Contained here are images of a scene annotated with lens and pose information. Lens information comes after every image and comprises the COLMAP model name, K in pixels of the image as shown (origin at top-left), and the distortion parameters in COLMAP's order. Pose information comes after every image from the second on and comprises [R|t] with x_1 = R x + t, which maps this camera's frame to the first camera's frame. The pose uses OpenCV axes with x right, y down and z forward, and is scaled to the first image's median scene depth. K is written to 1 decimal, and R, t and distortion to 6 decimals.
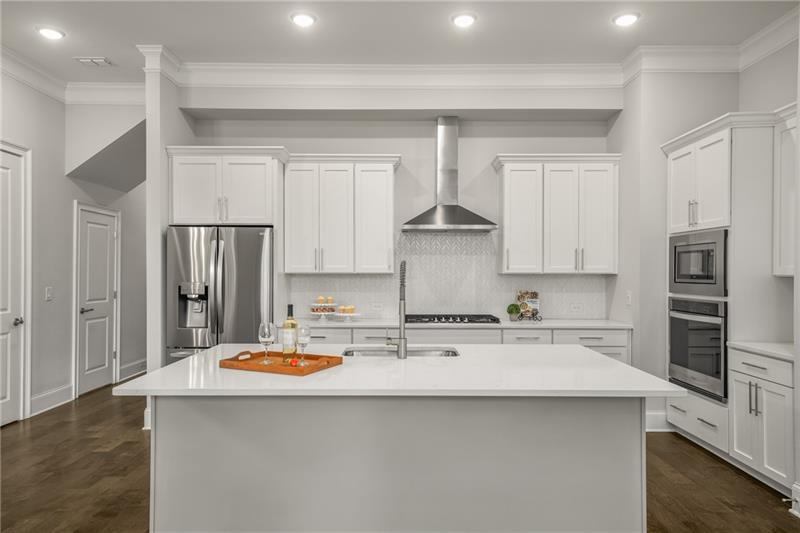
lens RADIAL K [[528.4, 0, 401.3], [0, 528.4, 270.3], [0, 0, 1]] dist [0.035000, -0.000514]
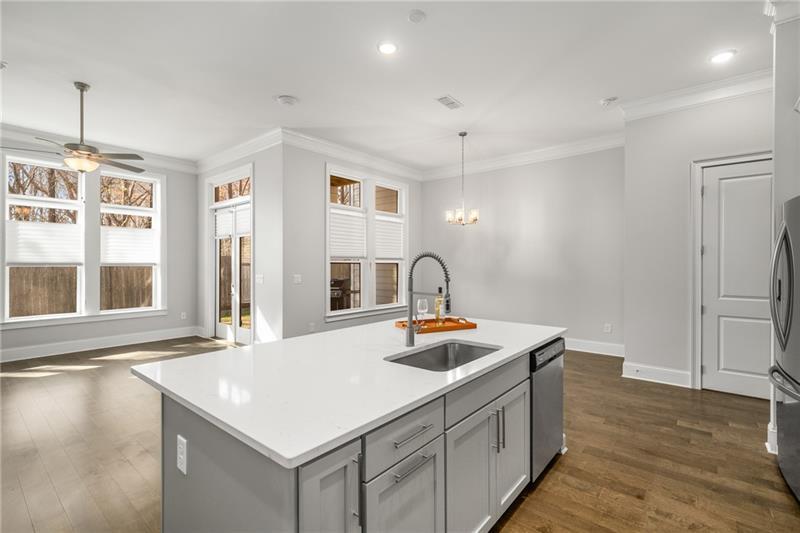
lens RADIAL K [[365.2, 0, 400.0], [0, 365.2, 266.5], [0, 0, 1]] dist [-0.001113, -0.000089]
pose [[-0.638904, 0.004831, -0.769271, 0.336063], [-0.000880, 0.999975, 0.007010, -0.000329], [0.769286, 0.005156, -0.638884, 0.840546]]
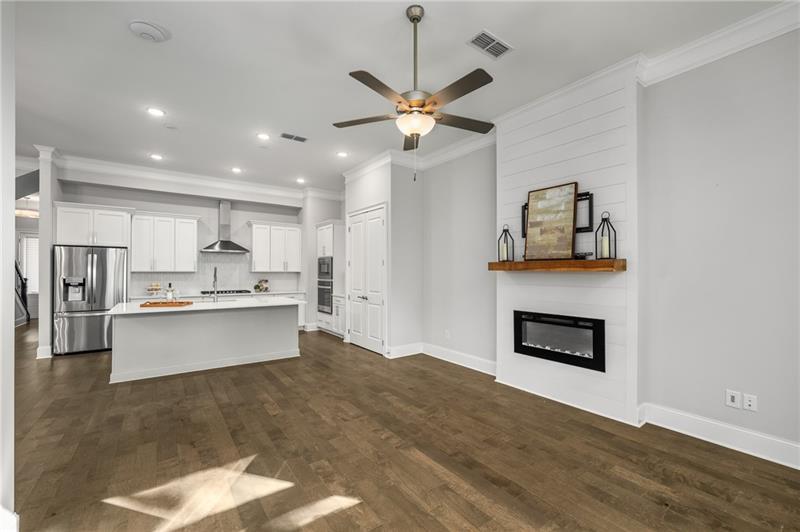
lens RADIAL K [[332.2, 0, 406.8], [0, 332.2, 269.1], [0, 0, 1]] dist [-0.011937, 0.000265]
pose [[0.802272, 0.004449, 0.596942, -0.132924], [-0.002061, 0.999987, -0.004683, -0.000561], [-0.596955, 0.002526, 0.802271, -0.576125]]
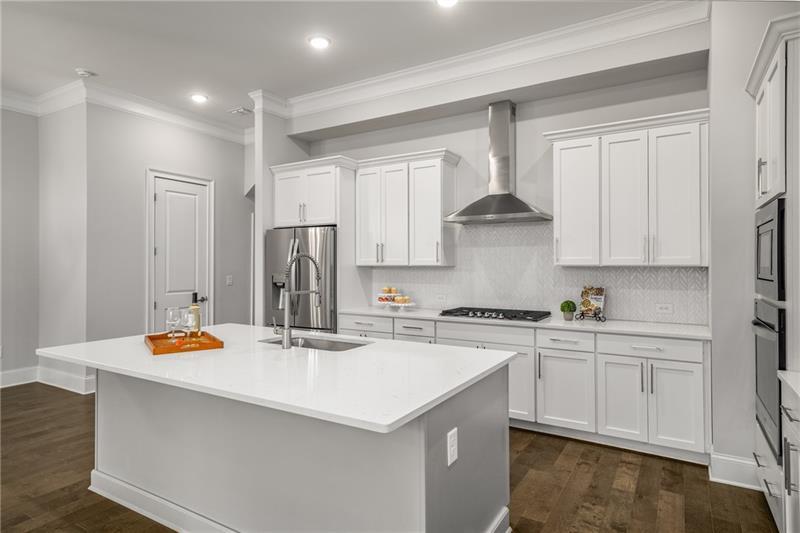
lens RADIAL K [[462.6, 0, 396.8], [0, 462.6, 263.3], [0, 0, 1]] dist [0.021081, 0.000945]
pose [[0.850933, -0.003850, -0.525260, 0.384574], [0.003379, 0.999993, -0.001855, 0.002098], [0.525263, -0.000196, 0.850940, 0.200156]]
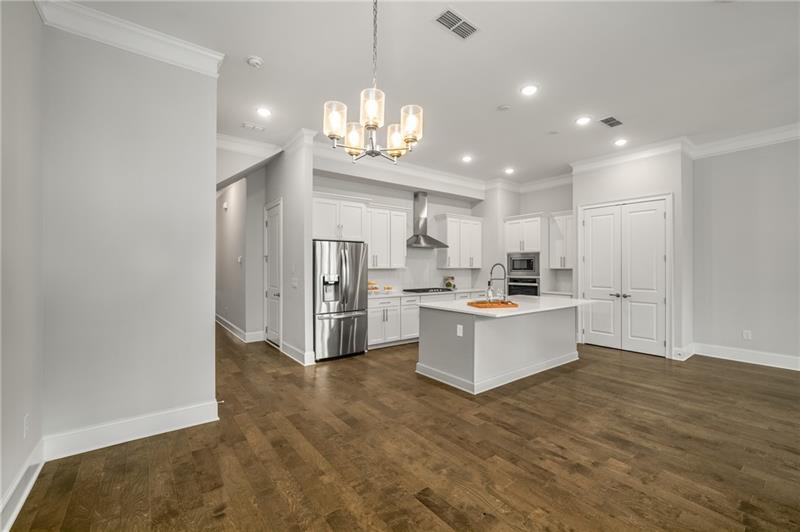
lens RADIAL K [[337.9, 0, 410.3], [0, 337.9, 265.4], [0, 0, 1]] dist [-0.001073, 0.000133]
pose [[0.789252, 0.000906, 0.614068, -0.789040], [0.000680, 0.999997, -0.002349, -0.002662], [-0.614068, 0.002271, 0.789249, -0.001180]]
